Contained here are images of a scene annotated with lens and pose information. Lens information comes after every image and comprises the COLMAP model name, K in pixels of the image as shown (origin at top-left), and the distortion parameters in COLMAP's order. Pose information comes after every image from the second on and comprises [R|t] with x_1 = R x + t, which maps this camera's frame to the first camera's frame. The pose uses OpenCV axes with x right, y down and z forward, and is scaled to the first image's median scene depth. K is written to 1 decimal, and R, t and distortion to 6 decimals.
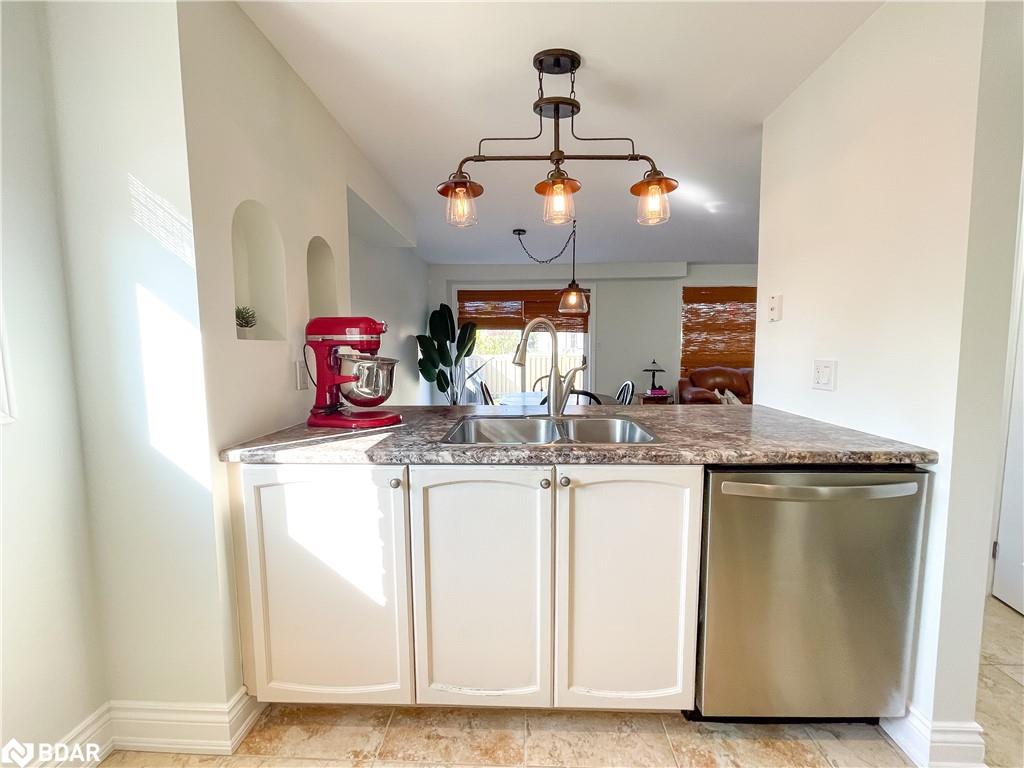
lens RADIAL K [[414.1, 0, 512.0], [0, 414.1, 384.0], [0, 0, 1]] dist [0.001874, 0.000508]
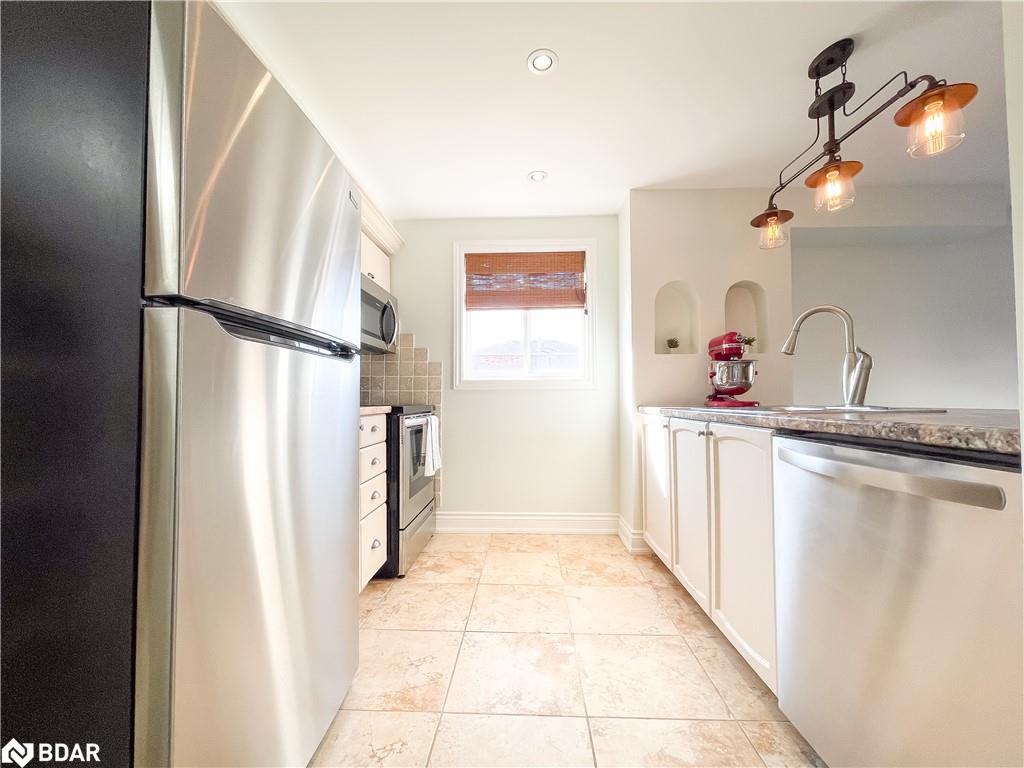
lens RADIAL K [[414.1, 0, 512.0], [0, 414.1, 384.0], [0, 0, 1]] dist [0.001874, 0.000508]
pose [[-0.004627, -0.028537, -0.999582, 1.344554], [-0.091197, 0.995439, -0.027997, 0.158199], [0.995822, 0.091030, -0.007208, 0.338062]]
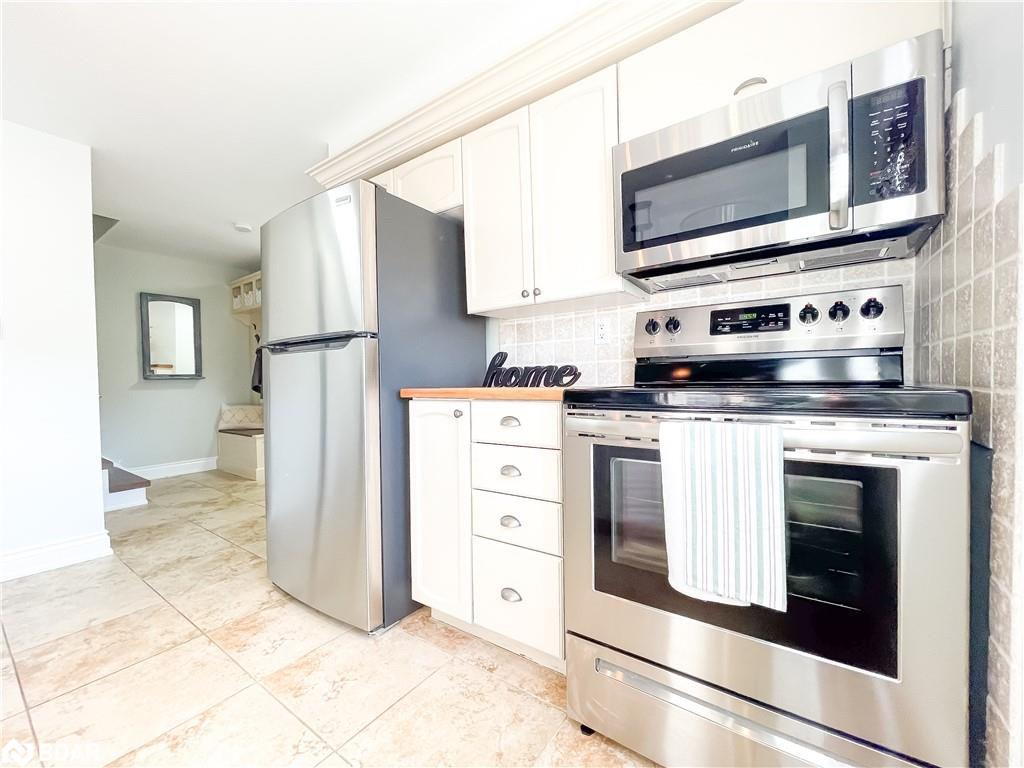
lens RADIAL K [[414.1, 0, 512.0], [0, 414.1, 384.0], [0, 0, 1]] dist [0.001874, 0.000508]
pose [[-0.836070, 0.017640, 0.548339, -0.764814], [0.072828, 0.994206, 0.079060, 0.155602], [-0.543767, 0.106034, -0.832511, 0.670187]]
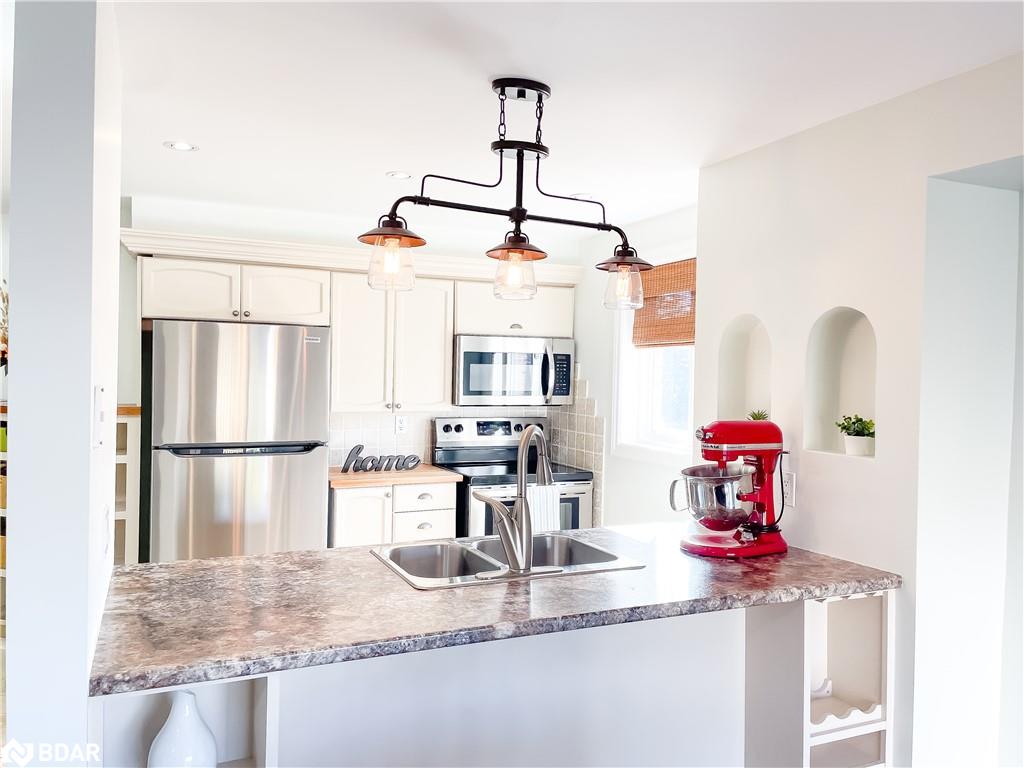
lens RADIAL K [[779.3, 0, 512.0], [0, 779.3, 384.0], [0, 0, 1]] dist [0.000252, 0.000109]
pose [[-0.894232, 0.002463, -0.447596, 0.928717], [-0.047123, 0.993910, 0.099615, -0.475714], [0.445116, 0.110171, -0.888670, 2.815321]]
